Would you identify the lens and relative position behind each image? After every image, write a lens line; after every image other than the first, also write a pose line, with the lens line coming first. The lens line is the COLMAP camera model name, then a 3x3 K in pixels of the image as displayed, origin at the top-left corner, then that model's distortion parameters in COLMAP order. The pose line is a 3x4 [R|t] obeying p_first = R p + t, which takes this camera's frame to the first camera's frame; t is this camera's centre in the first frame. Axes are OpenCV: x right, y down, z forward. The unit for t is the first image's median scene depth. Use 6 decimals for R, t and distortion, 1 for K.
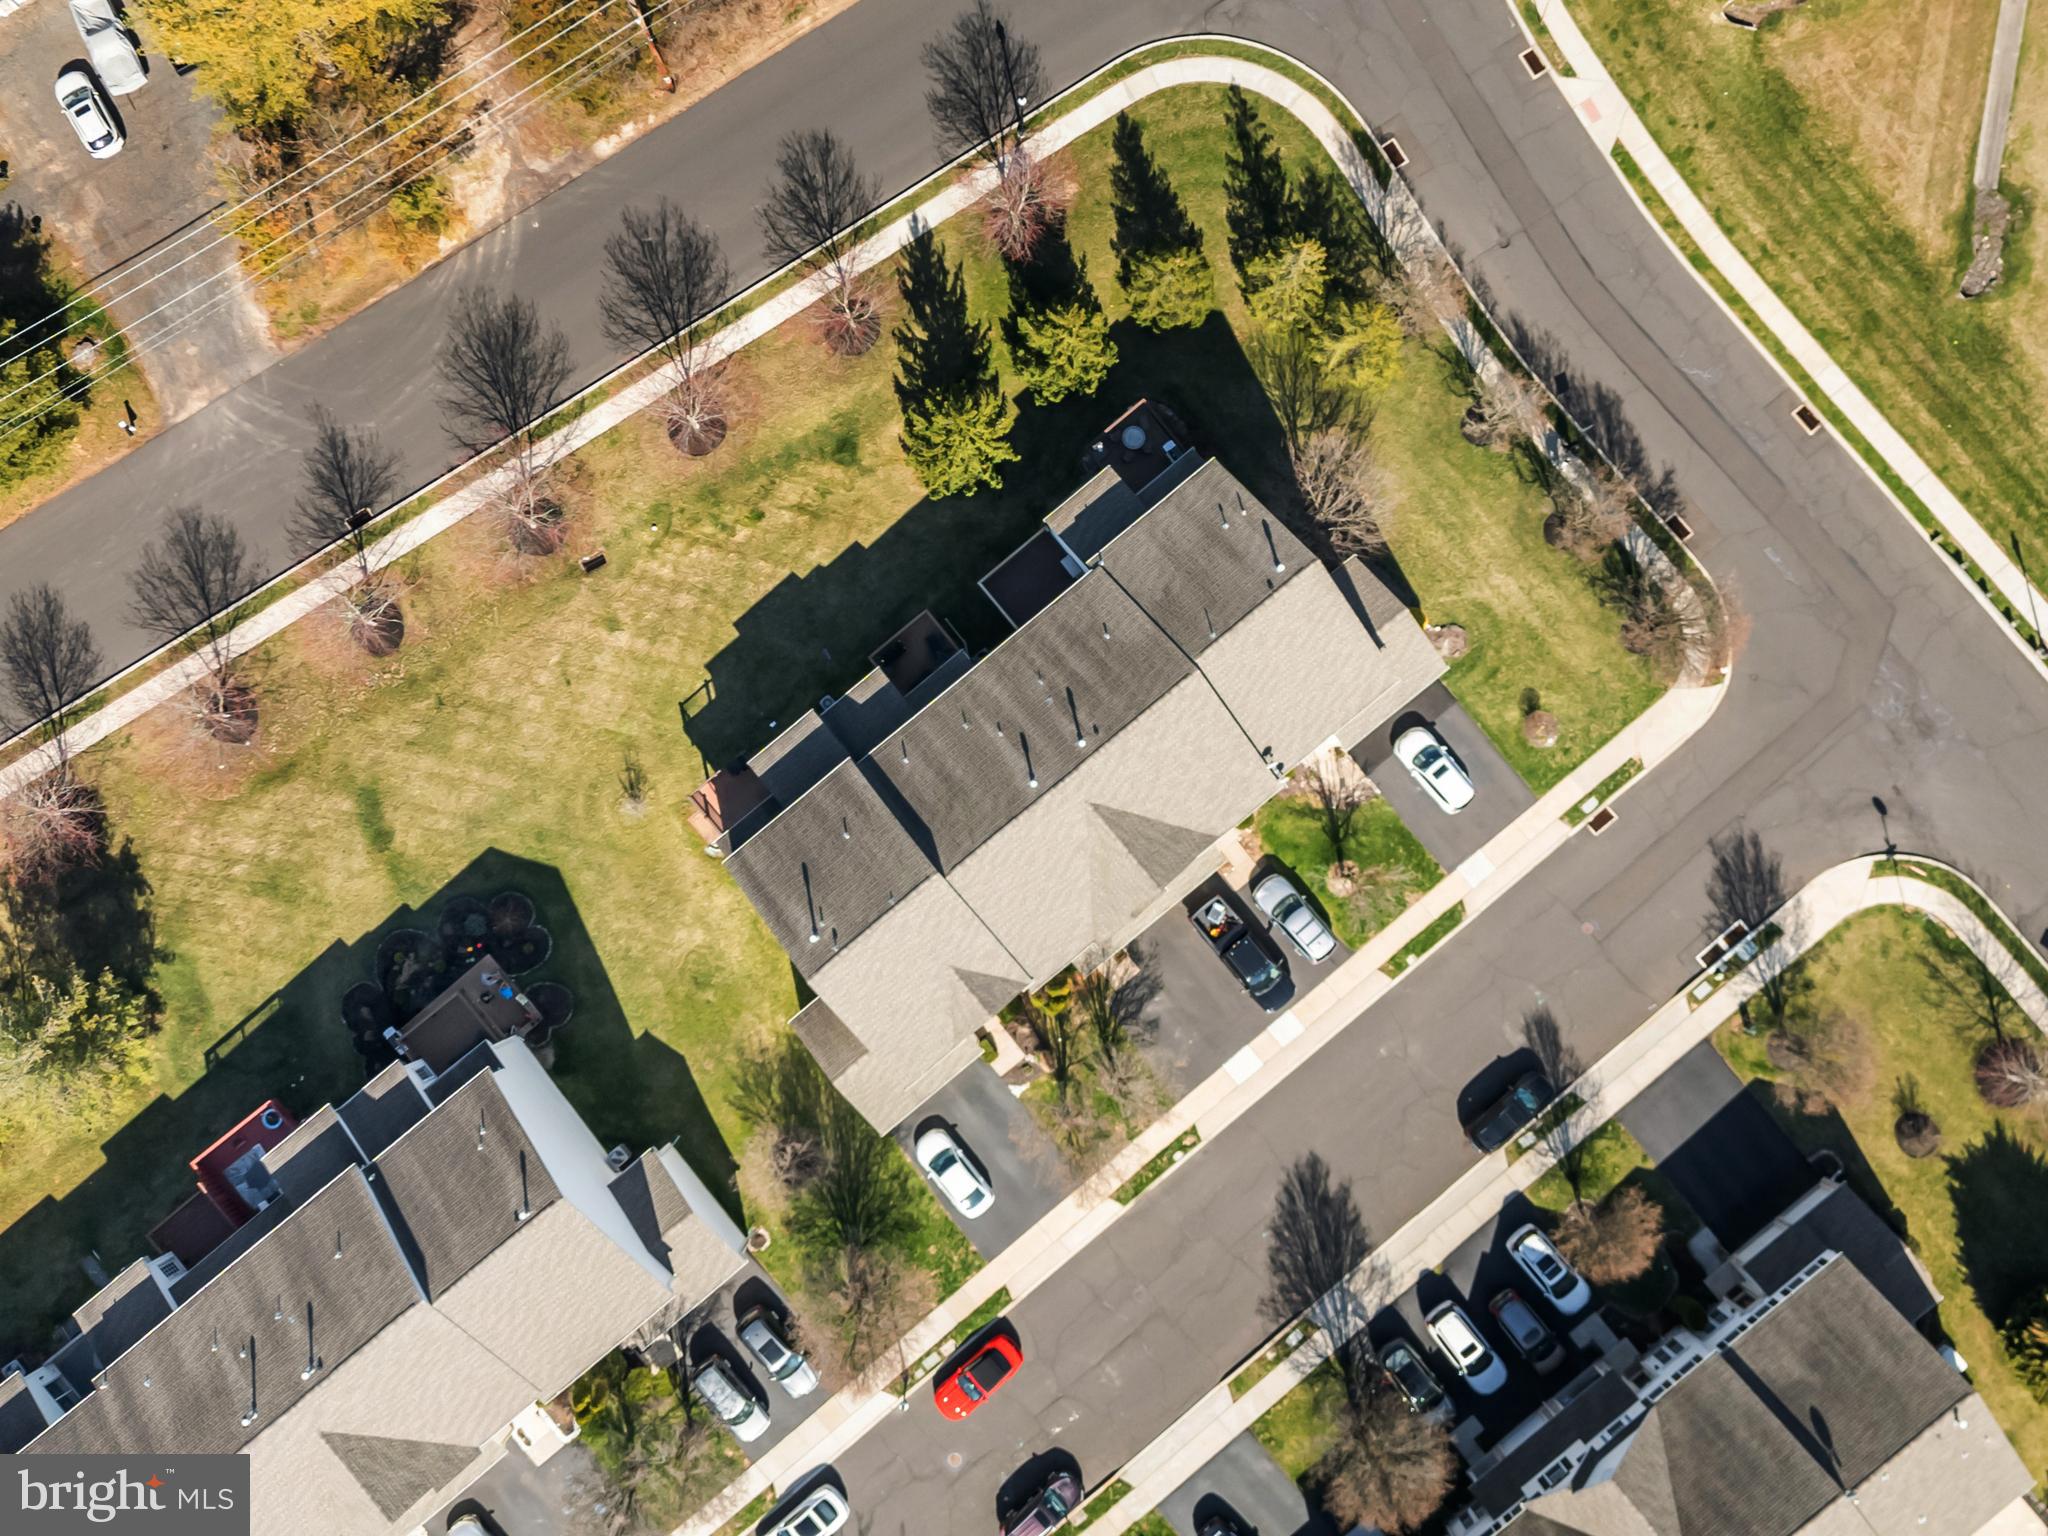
lens RADIAL K [[2120.9, 0, 1029.9], [0, 2120.9, 762.5], [0, 0, 1]] dist [0.050714, 0.000000]
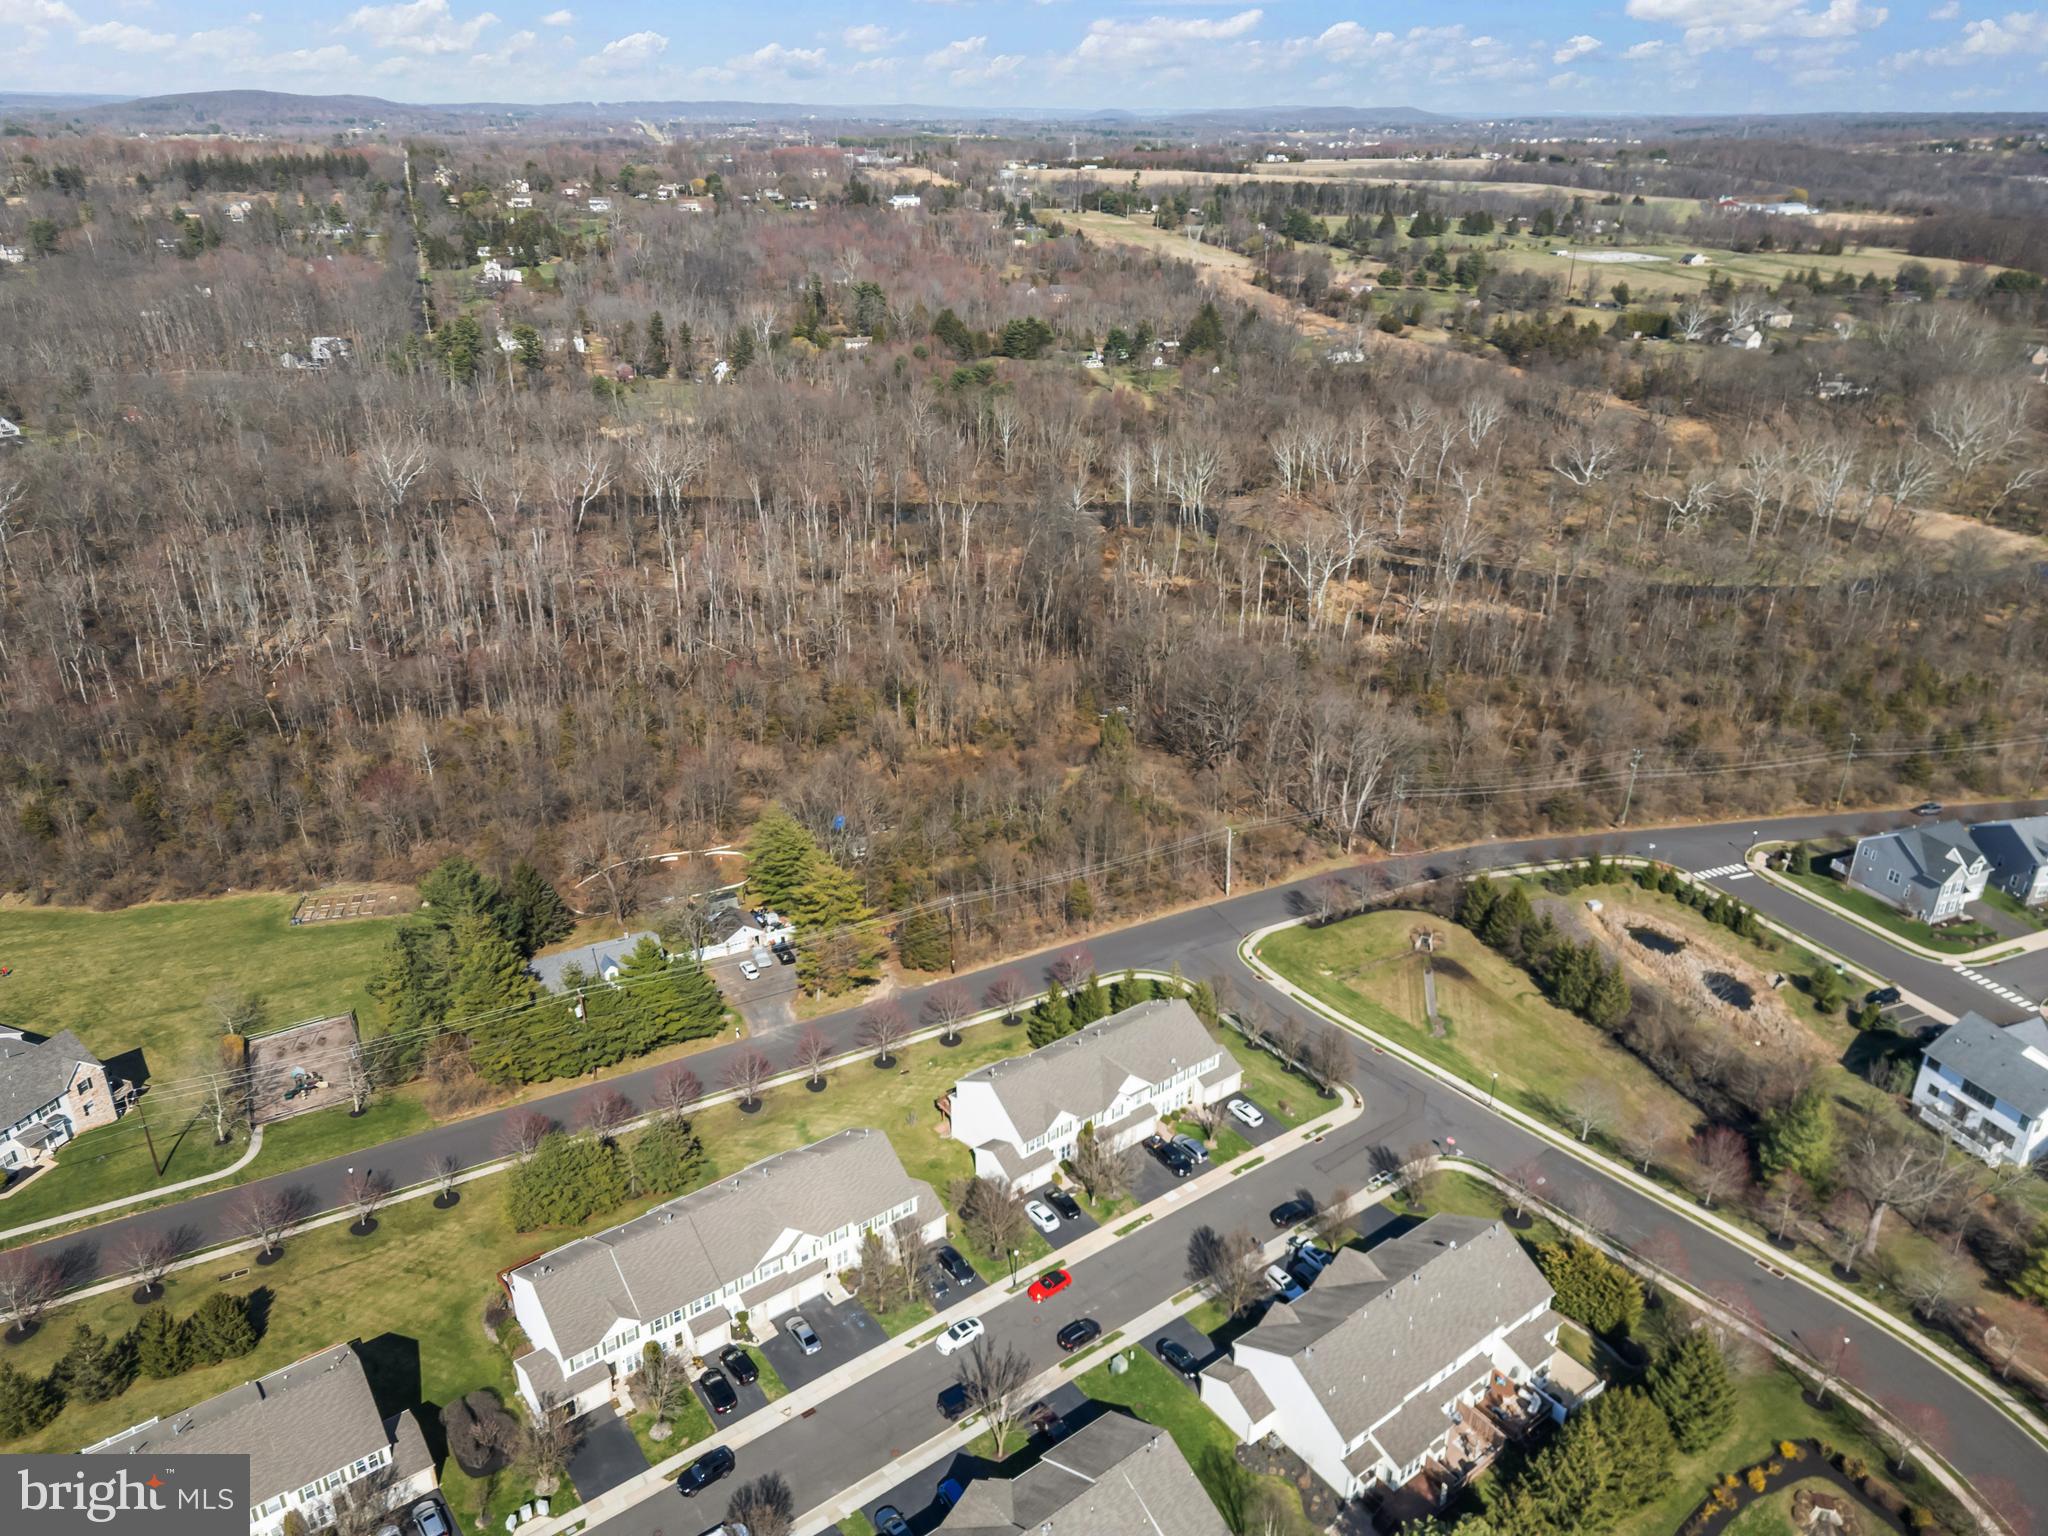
lens RADIAL K [[1440.1, 0, 1023.3], [0, 1440.1, 750.3], [0, 0, 1]] dist [0.061473, -0.049057]
pose [[0.998880, 0.025435, -0.039905, -0.006788], [-0.046896, 0.419170, -0.906696, 1.326166], [-0.006335, 0.907552, 0.419893, -0.067806]]
